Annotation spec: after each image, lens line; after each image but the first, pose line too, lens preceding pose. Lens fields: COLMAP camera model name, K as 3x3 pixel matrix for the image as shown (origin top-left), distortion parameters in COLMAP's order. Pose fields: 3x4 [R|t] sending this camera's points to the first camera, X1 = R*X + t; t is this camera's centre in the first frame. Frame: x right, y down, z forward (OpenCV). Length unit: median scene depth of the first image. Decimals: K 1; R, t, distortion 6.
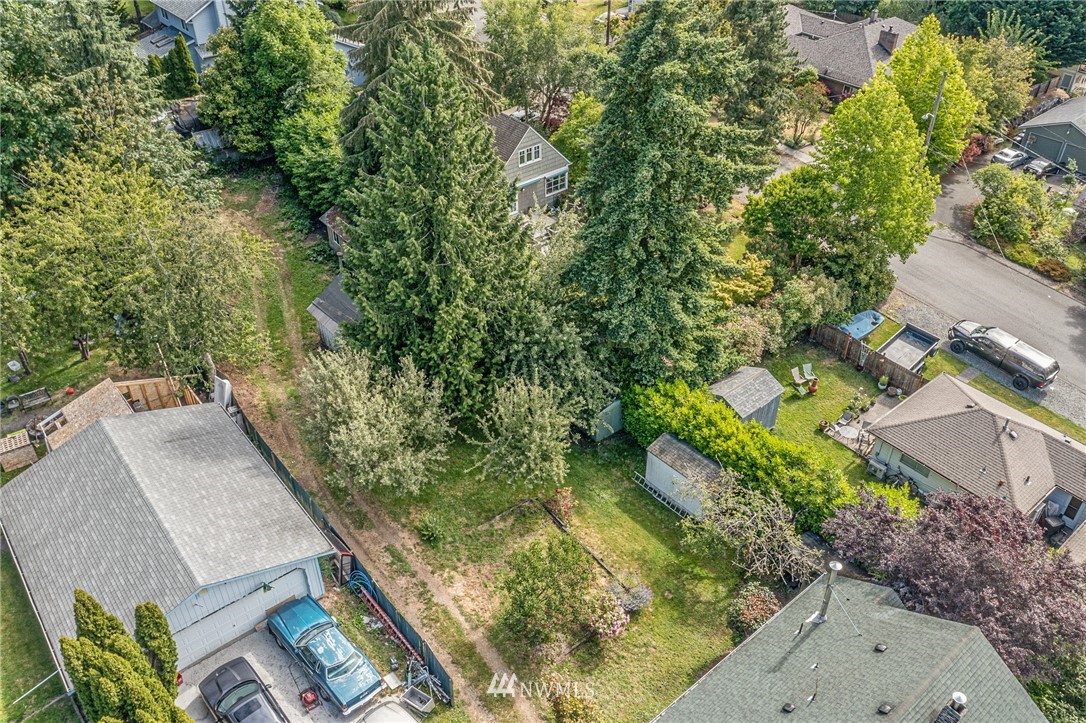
lens RADIAL K [[872.4, 0, 543.0], [0, 872.4, 361.5], [0, 0, 1]] dist [-0.006383, 0.003382]
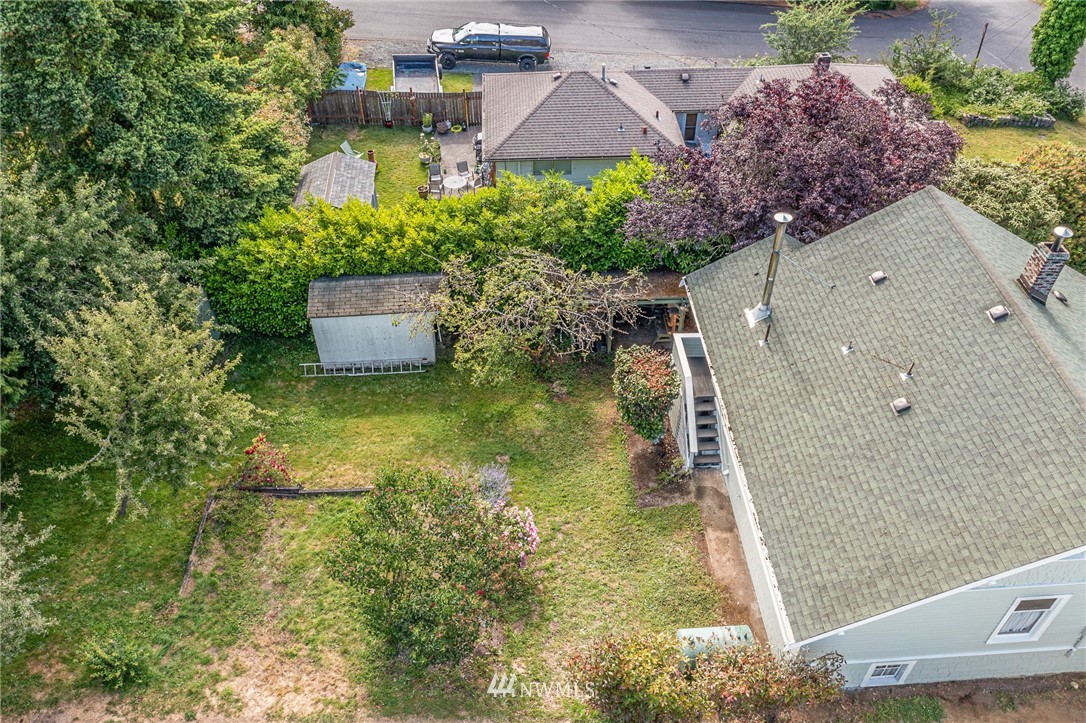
lens RADIAL K [[872.4, 0, 543.0], [0, 872.4, 361.5], [0, 0, 1]] dist [-0.006383, 0.003382]
pose [[0.594663, -0.557603, 0.579185, -0.161984], [0.485715, 0.823239, 0.293868, 0.025149], [-0.640669, 0.106567, 0.760386, 0.425711]]
